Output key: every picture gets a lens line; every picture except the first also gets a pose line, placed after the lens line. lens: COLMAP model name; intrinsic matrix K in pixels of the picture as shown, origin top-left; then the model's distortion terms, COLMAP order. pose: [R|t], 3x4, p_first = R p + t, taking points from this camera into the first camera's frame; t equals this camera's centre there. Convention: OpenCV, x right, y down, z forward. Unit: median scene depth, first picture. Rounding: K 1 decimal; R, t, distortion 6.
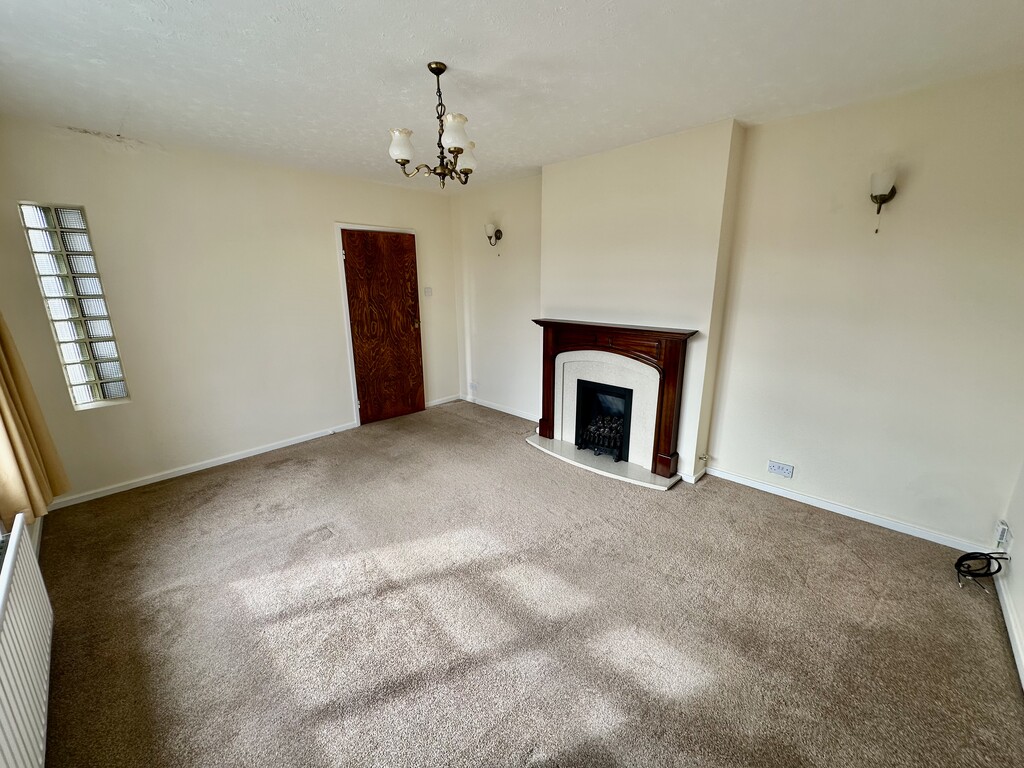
lens RADIAL K [[410.0, 0, 510.3], [0, 410.0, 379.9], [0, 0, 1]] dist [-0.004327, 0.001973]
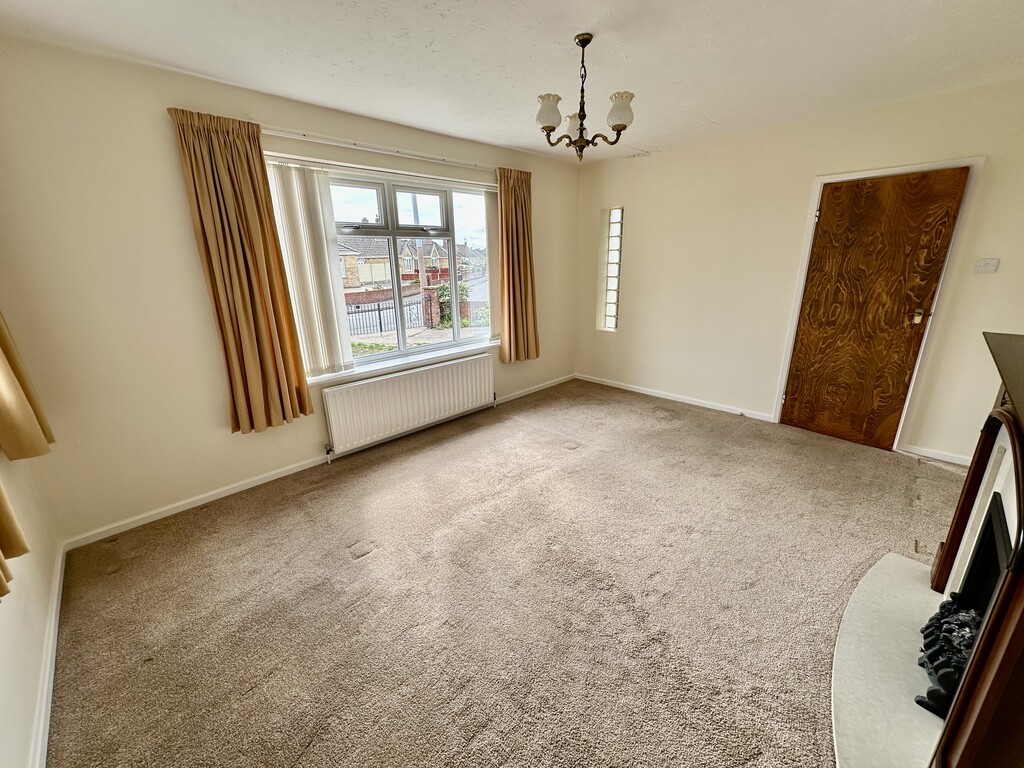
lens RADIAL K [[410.0, 0, 511.5], [0, 410.0, 382.8], [0, 0, 1]] dist [-0.004327, 0.001973]
pose [[-0.031680, 0.297010, -0.954349, 0.459873], [-0.217705, 0.929852, 0.296613, -0.102491], [0.975500, 0.217164, 0.035203, 0.428910]]
